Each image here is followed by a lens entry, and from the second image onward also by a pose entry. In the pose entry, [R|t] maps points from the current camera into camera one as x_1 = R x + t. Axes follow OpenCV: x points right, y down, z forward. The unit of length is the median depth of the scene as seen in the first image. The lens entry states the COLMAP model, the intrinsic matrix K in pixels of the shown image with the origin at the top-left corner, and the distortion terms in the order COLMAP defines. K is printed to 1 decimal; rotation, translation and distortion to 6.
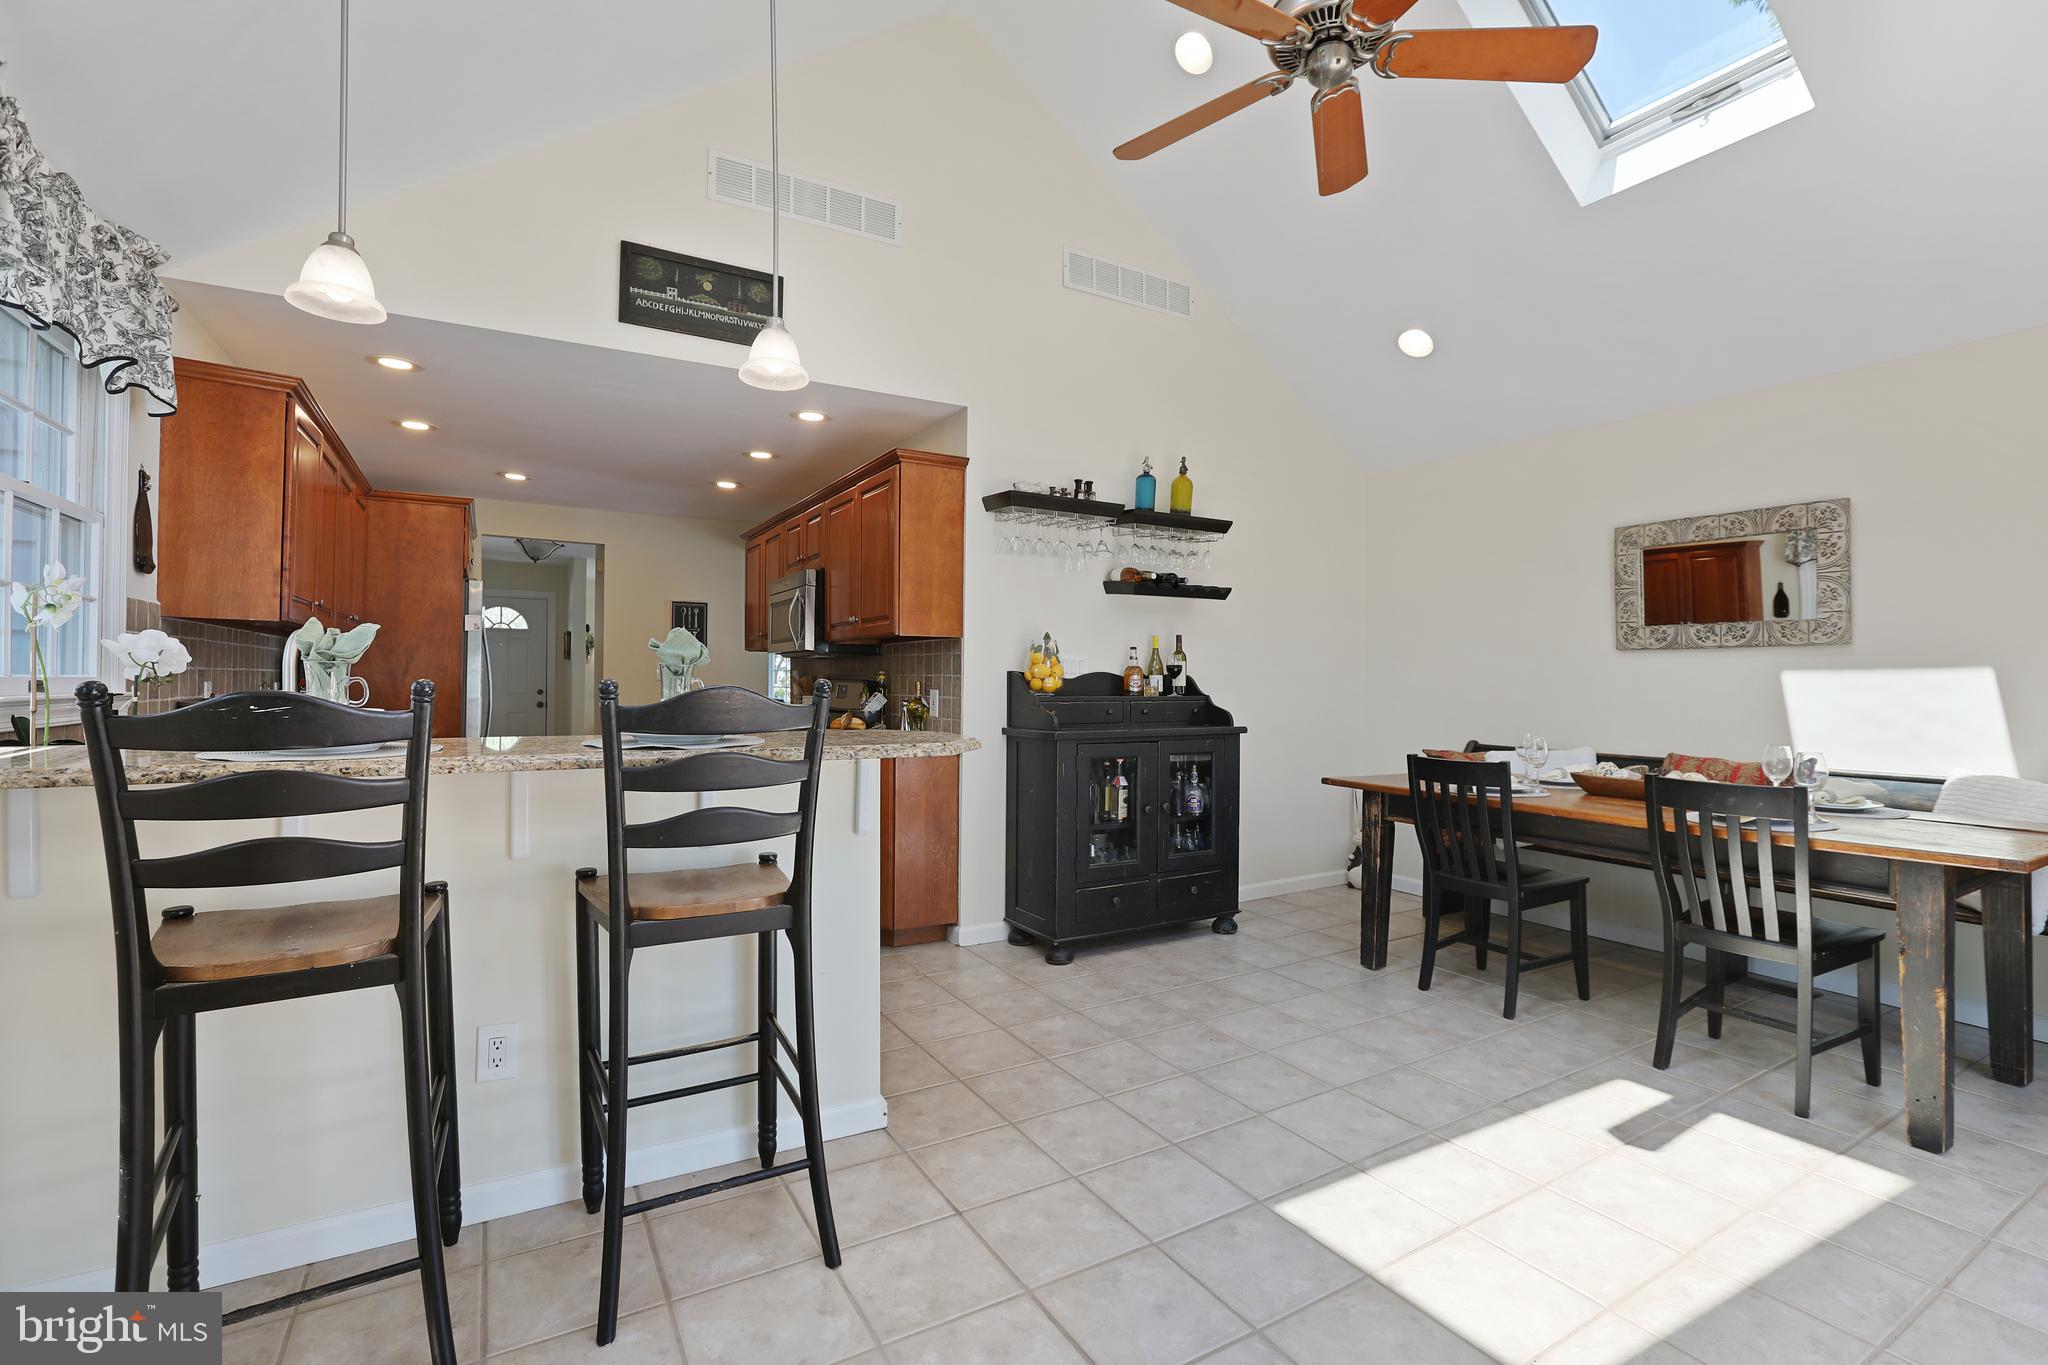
lens RADIAL K [[938.8, 0, 1031.4], [0, 938.8, 674.7], [0, 0, 1]] dist [-0.032499, 0.008012]
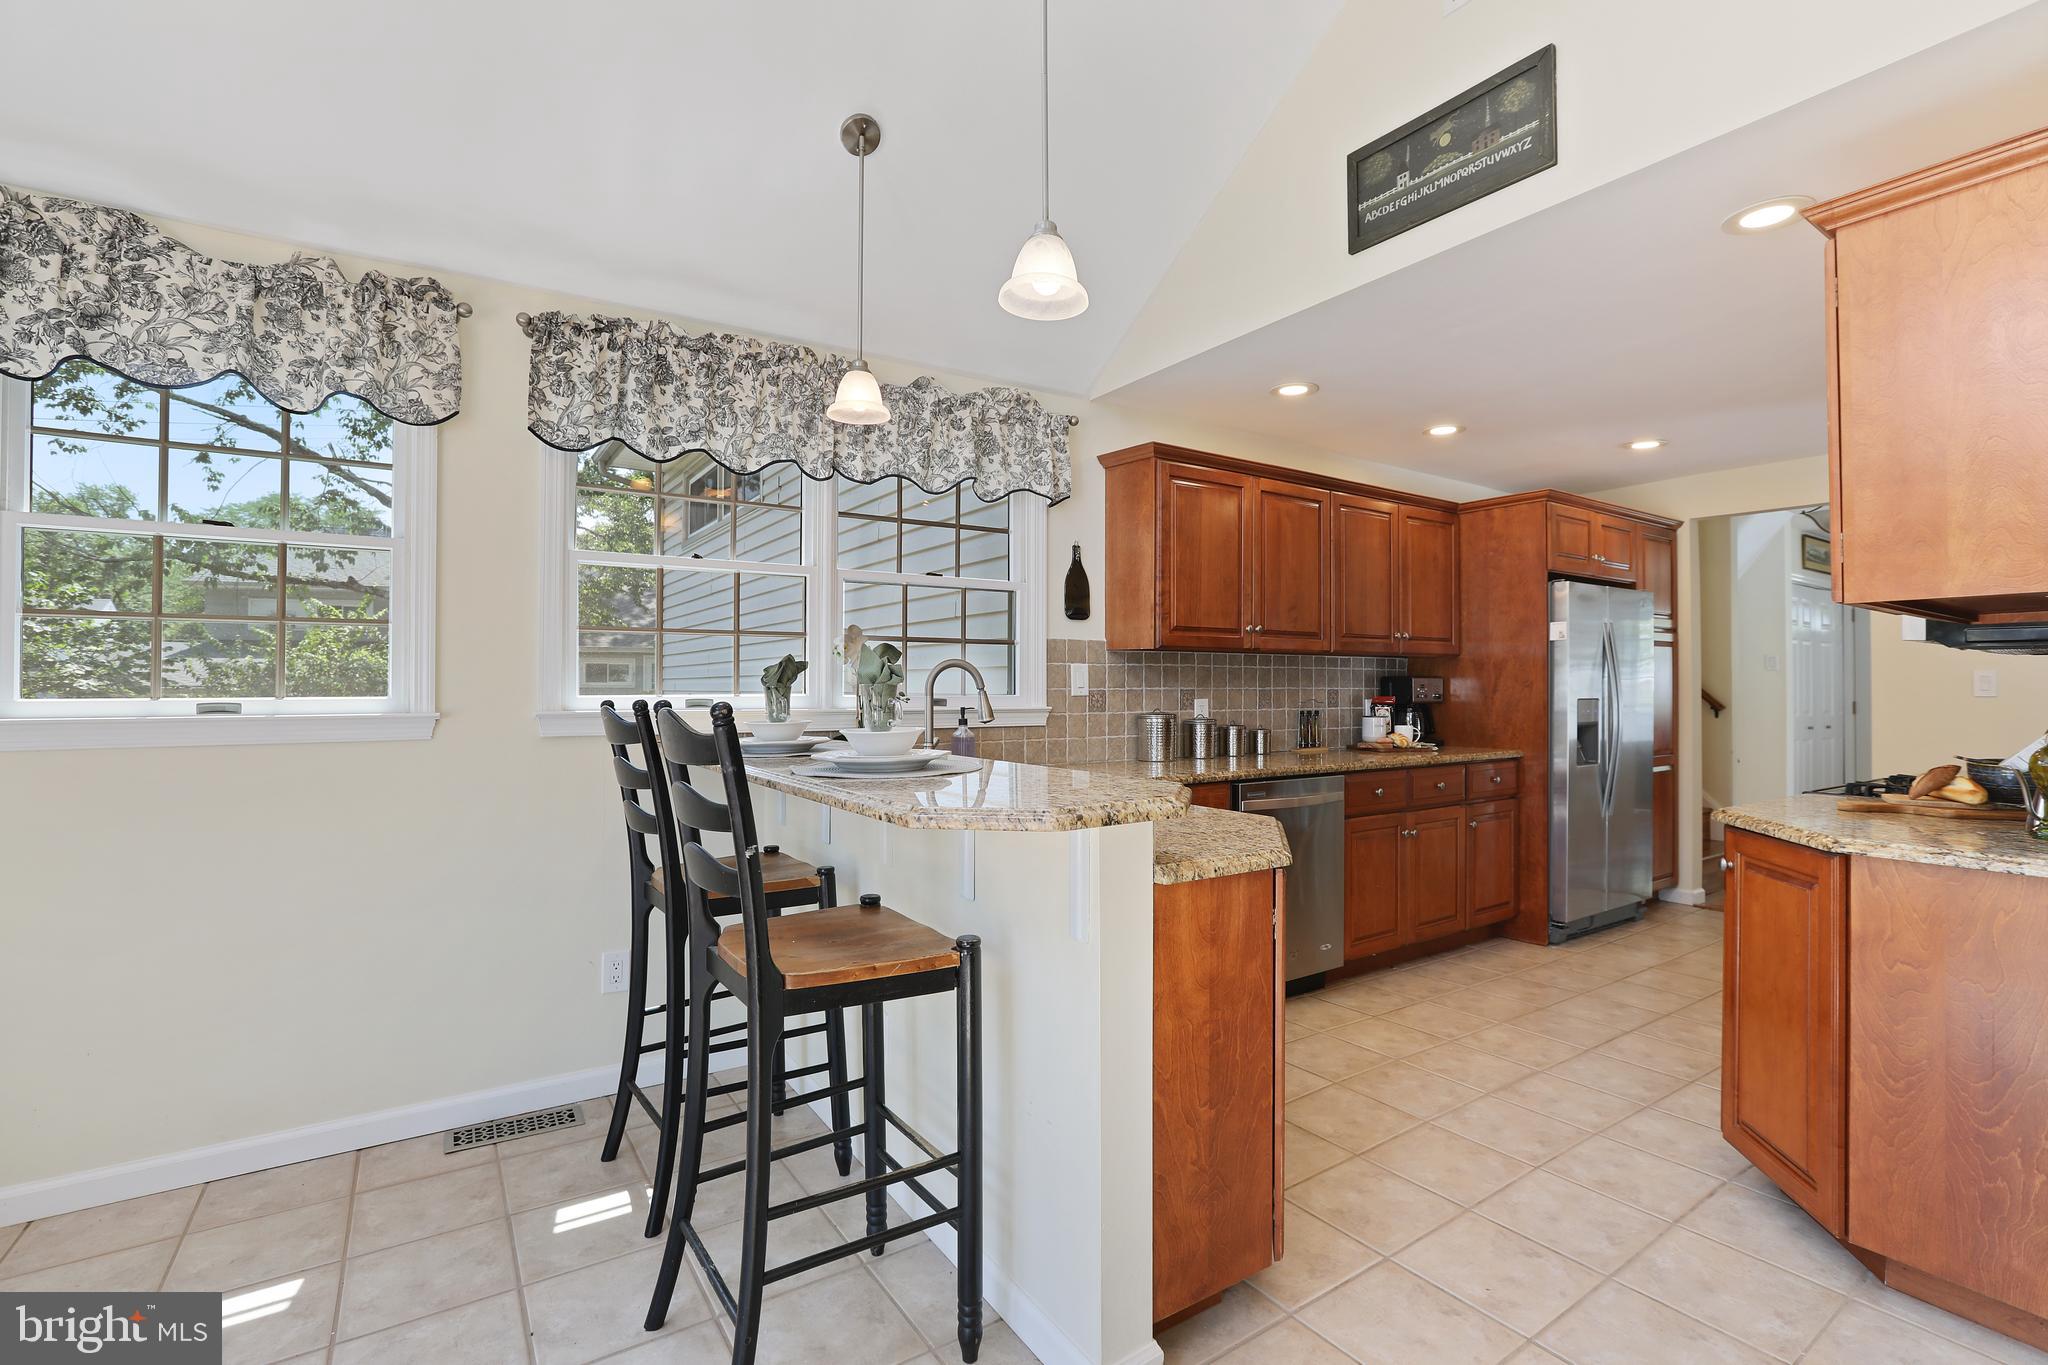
lens RADIAL K [[938.8, 0, 1021.2], [0, 938.8, 691.1], [0, 0, 1]] dist [-0.032499, 0.008012]
pose [[0.054088, -0.007461, -0.998508, 0.344047], [0.004919, 0.999962, -0.007205, 0.005575], [0.998524, -0.004522, 0.054123, 0.657814]]
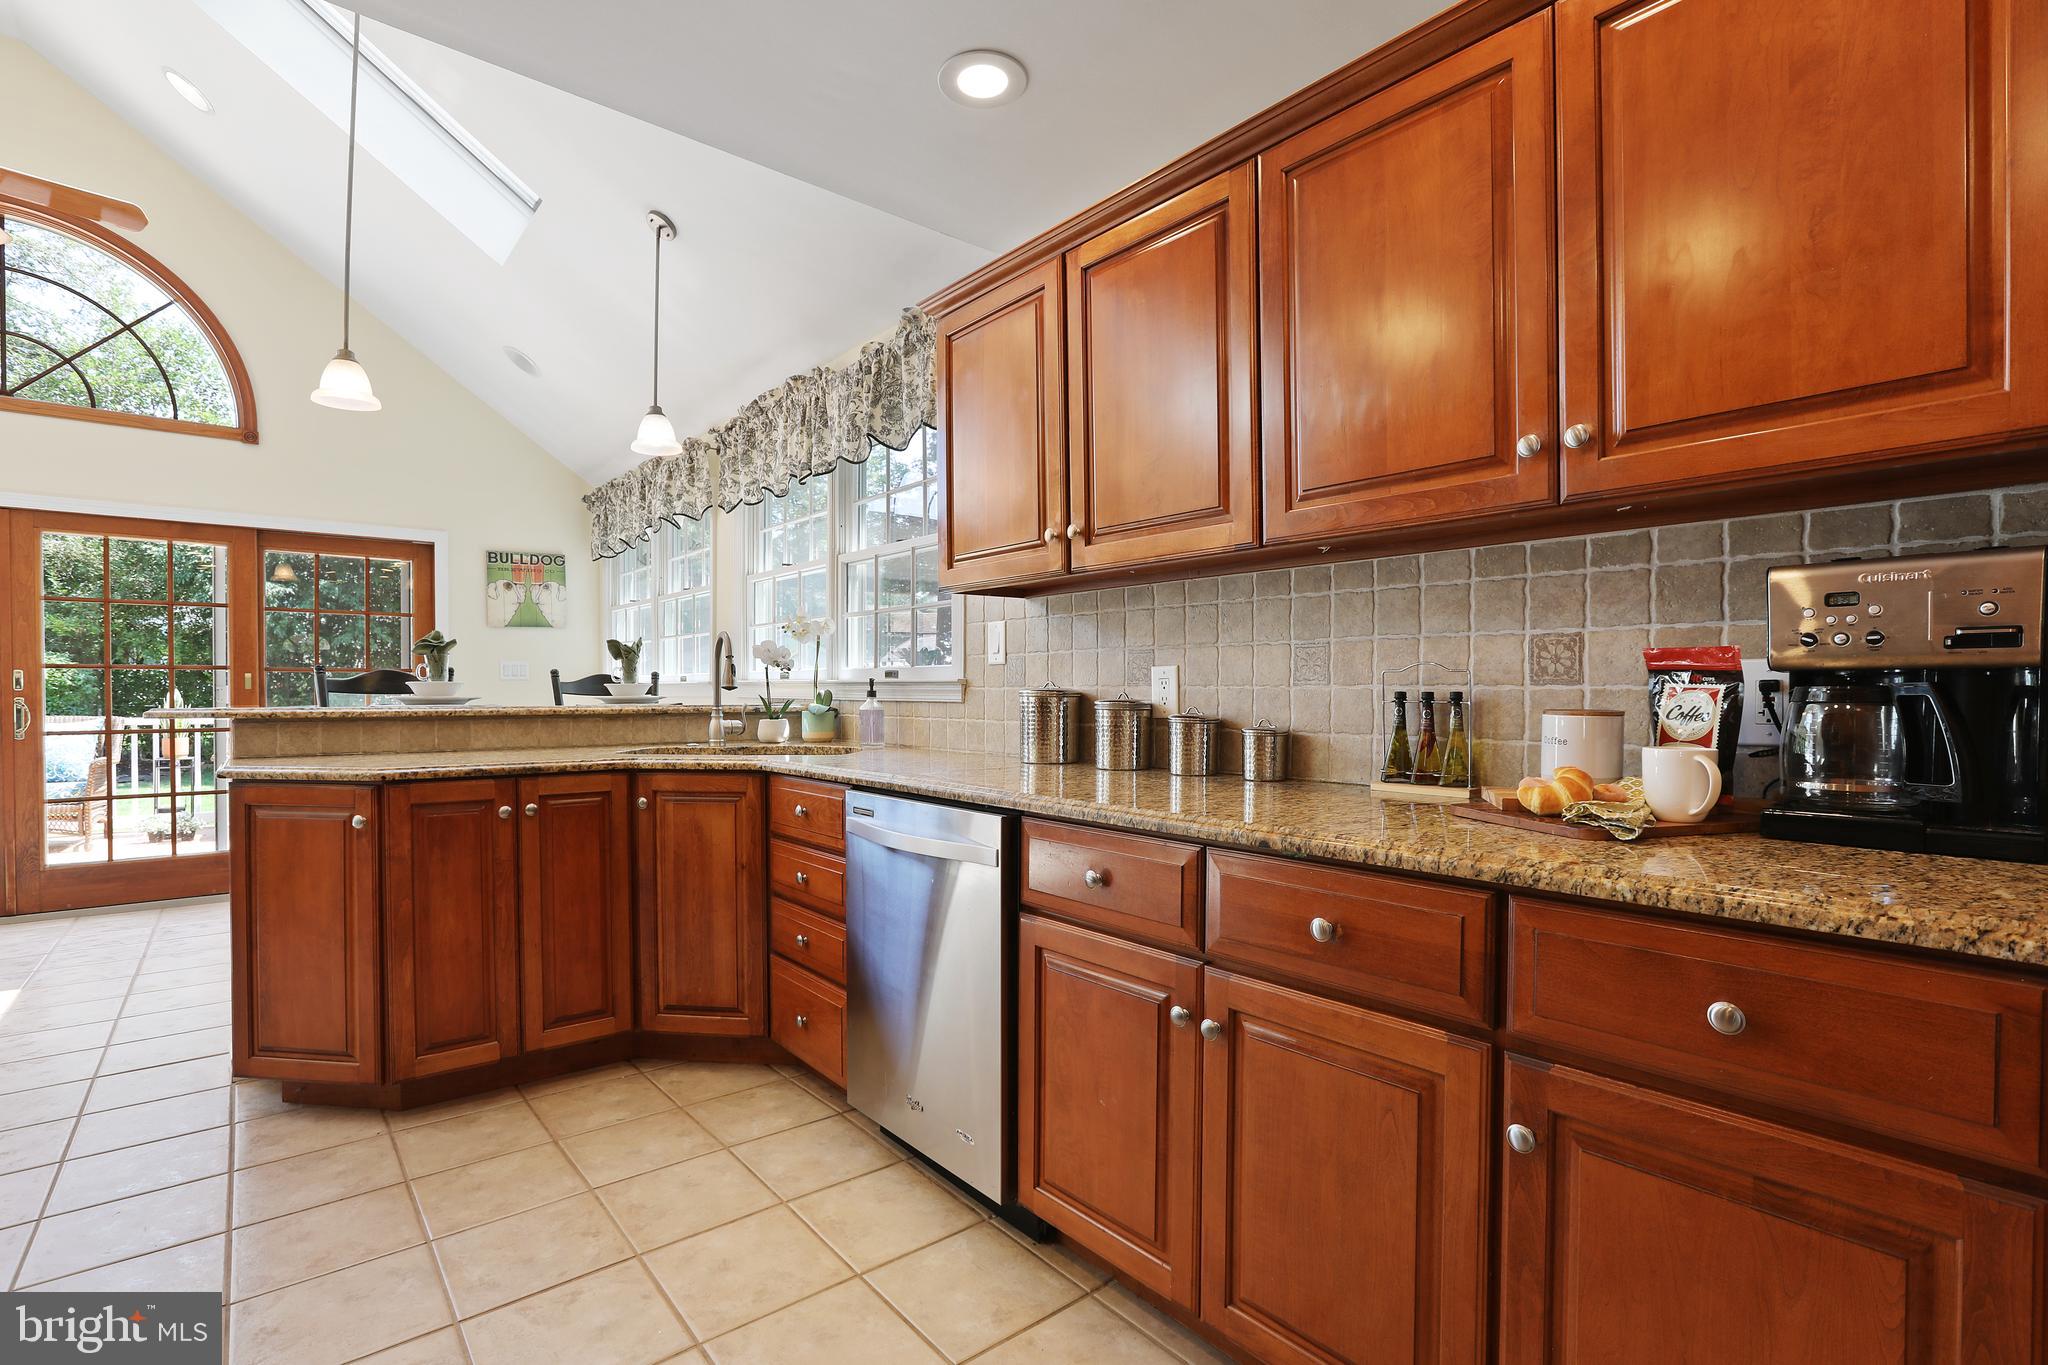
lens RADIAL K [[938.8, 0, 1015.5], [0, 938.8, 707.4], [0, 0, 1]] dist [-0.032499, 0.008012]
pose [[-0.987009, -0.004535, -0.160598, -0.634318], [-0.007424, 0.999821, 0.017395, 0.026304], [0.160491, 0.018361, -0.986867, 1.599247]]
